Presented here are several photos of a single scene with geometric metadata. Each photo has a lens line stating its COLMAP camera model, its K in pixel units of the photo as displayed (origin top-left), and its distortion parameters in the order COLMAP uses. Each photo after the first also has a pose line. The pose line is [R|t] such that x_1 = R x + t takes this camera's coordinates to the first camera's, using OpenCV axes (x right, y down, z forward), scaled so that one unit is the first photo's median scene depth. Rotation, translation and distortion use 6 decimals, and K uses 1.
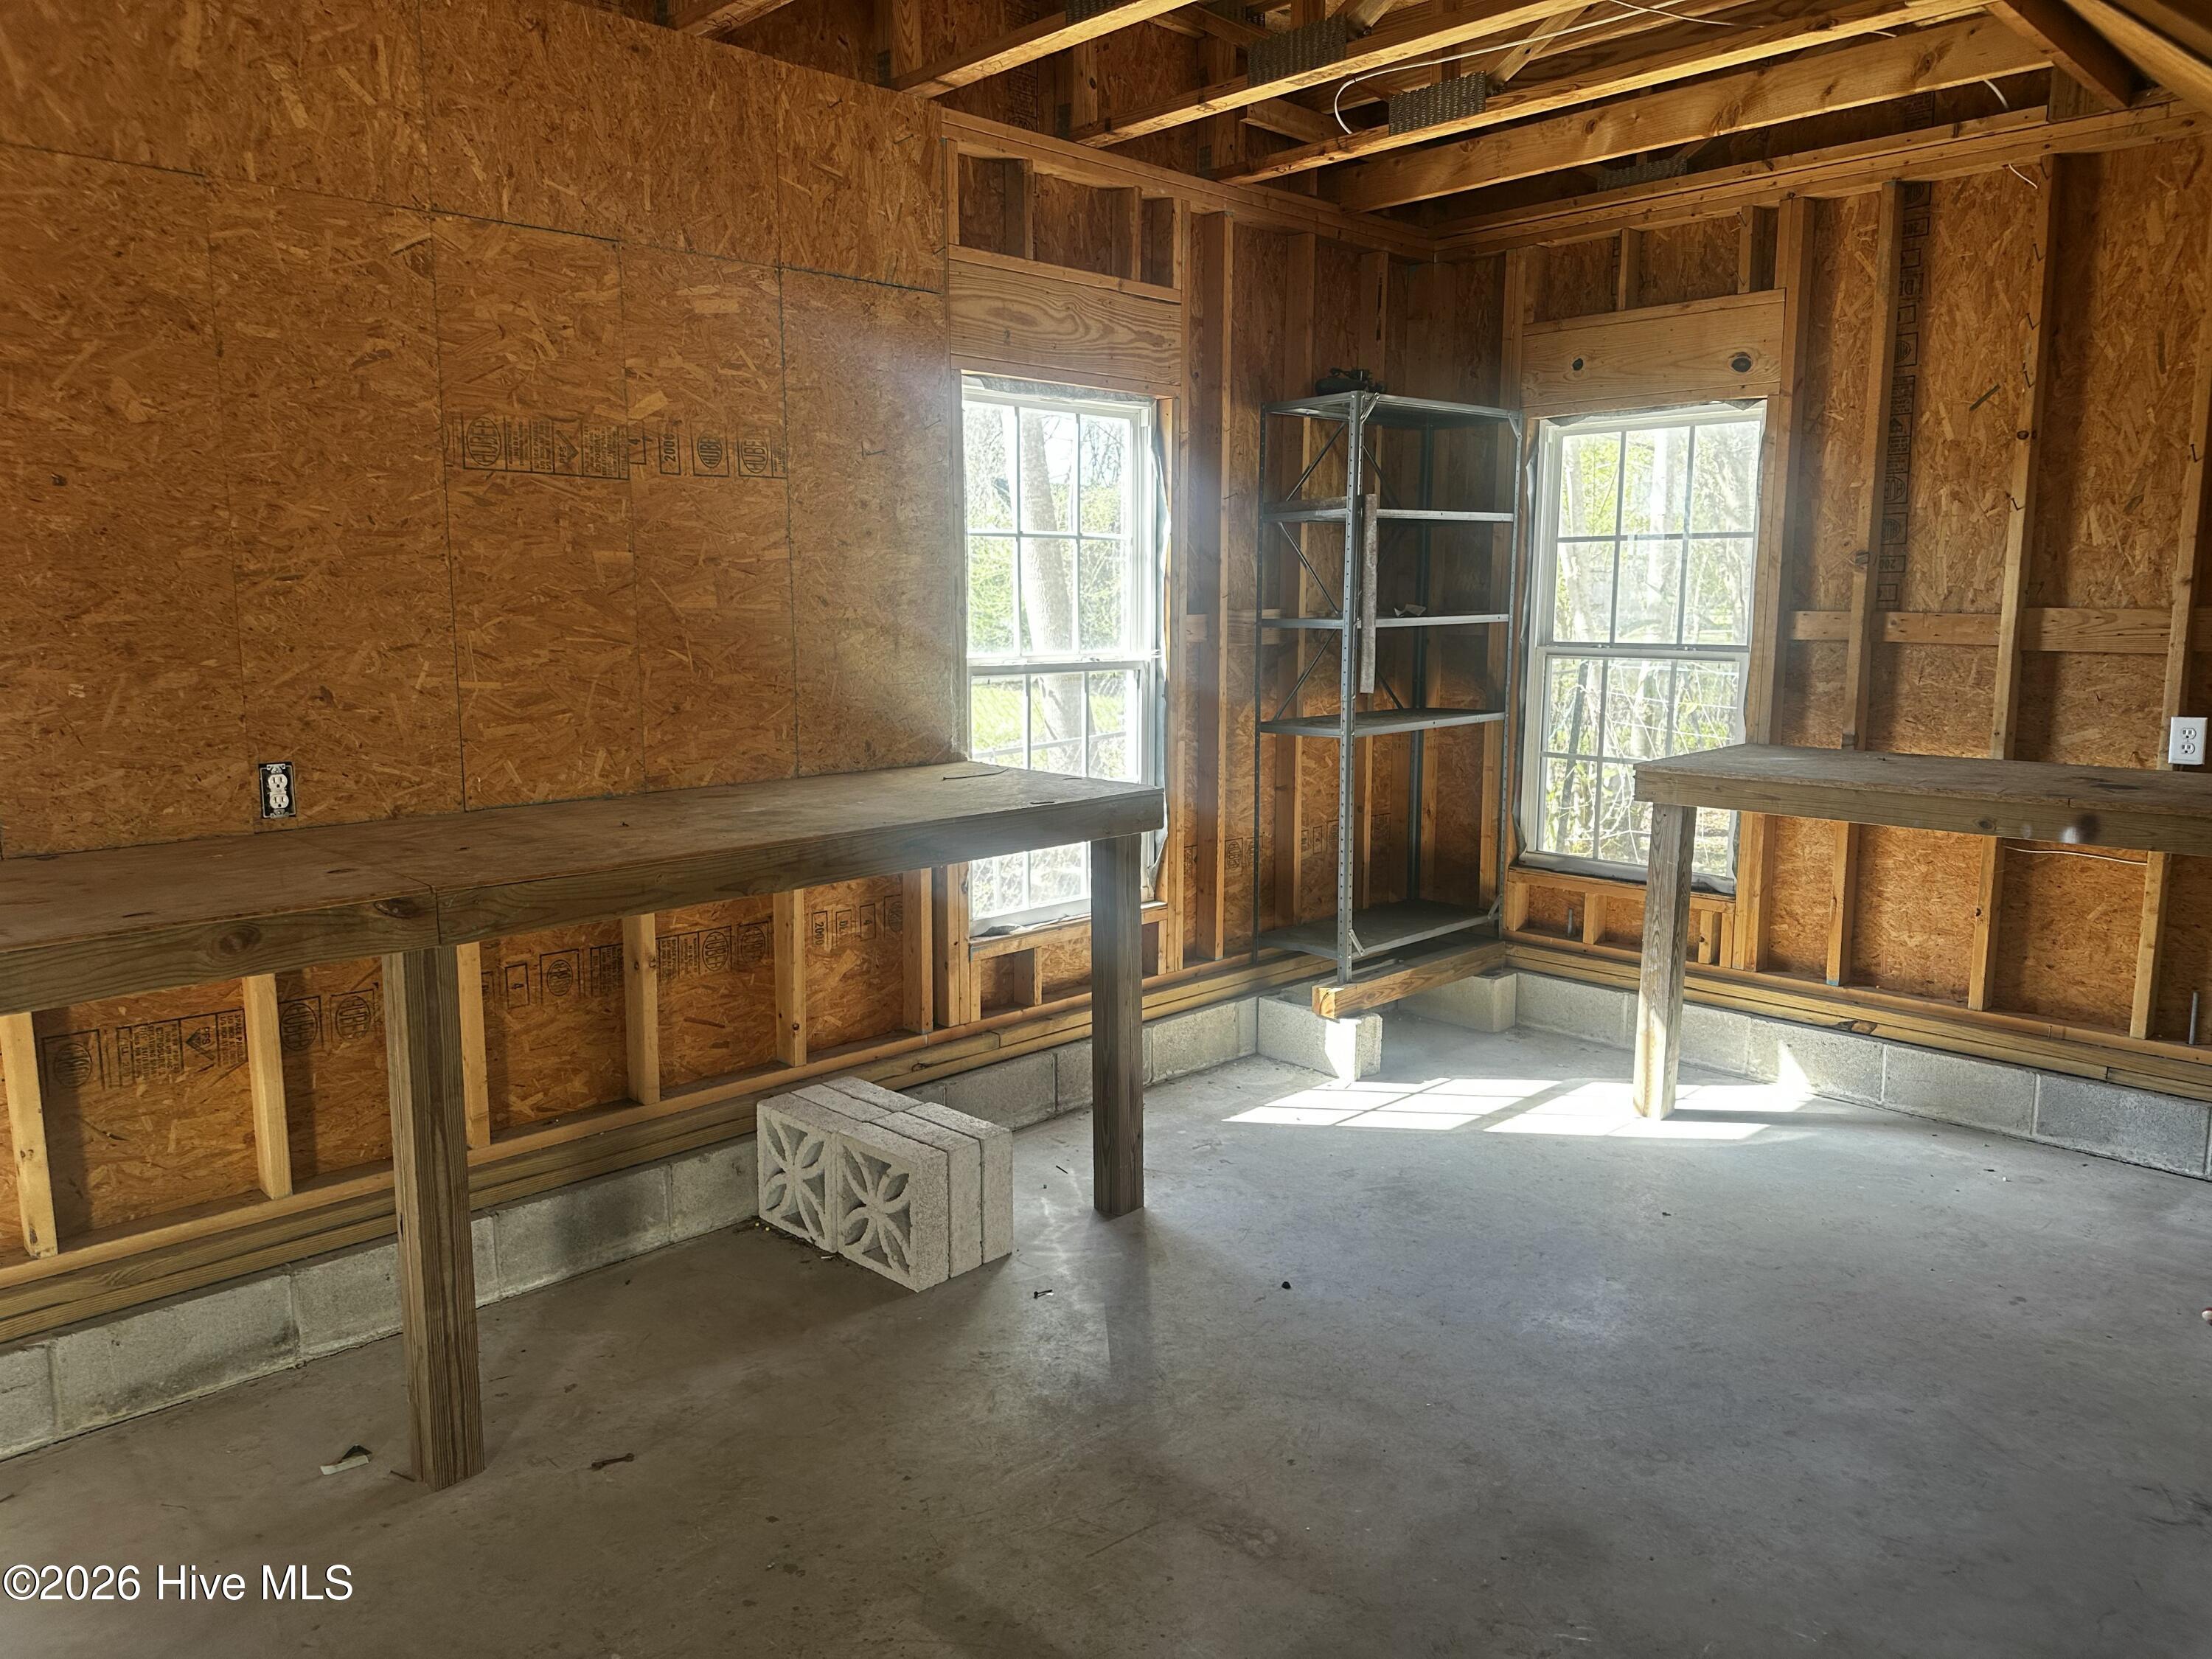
lens RADIAL K [[1570.9, 0, 1107.2], [0, 1570.9, 830.5], [0, 0, 1]] dist [-0.011894, -0.007901]
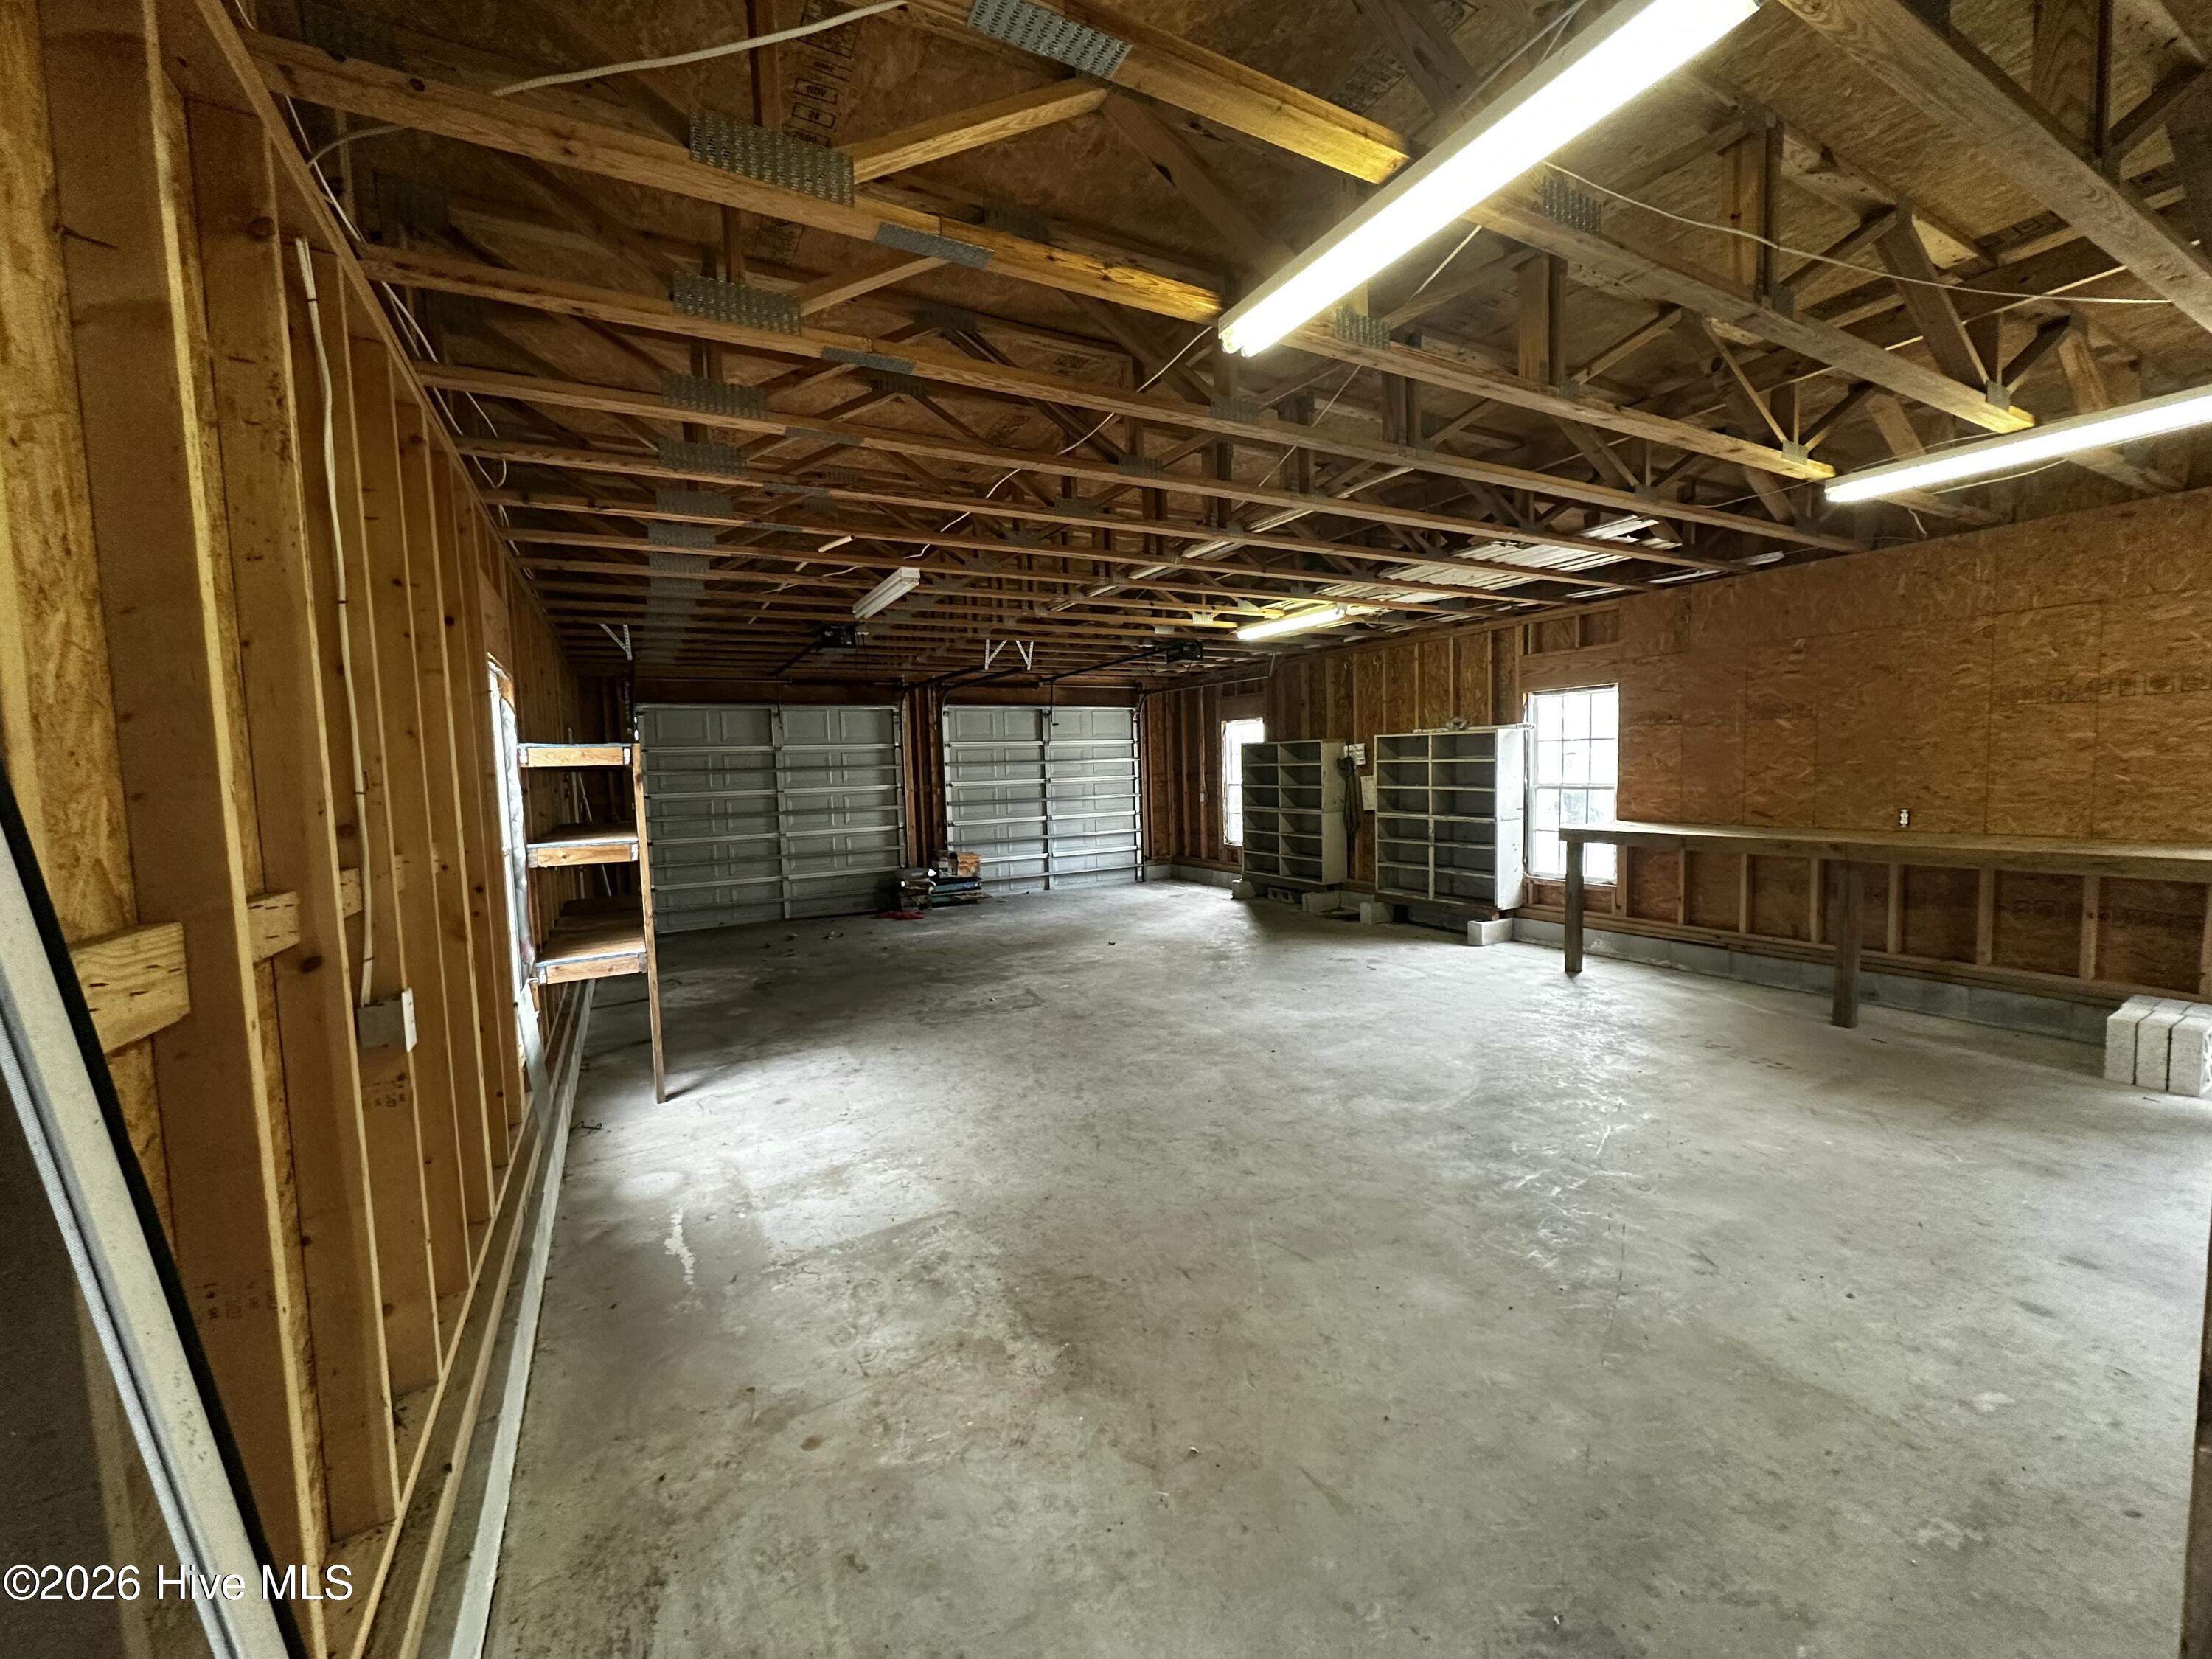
lens RADIAL K [[874.4, 0, 1111.0], [0, 874.4, 835.7], [0, 0, 1]] dist [-0.002649, 0.001287]
pose [[-0.282343, 0.073470, -0.956496, 1.497585], [-0.124114, 0.985885, 0.112364, 0.007999], [0.951251, 0.150440, -0.269240, -0.005175]]
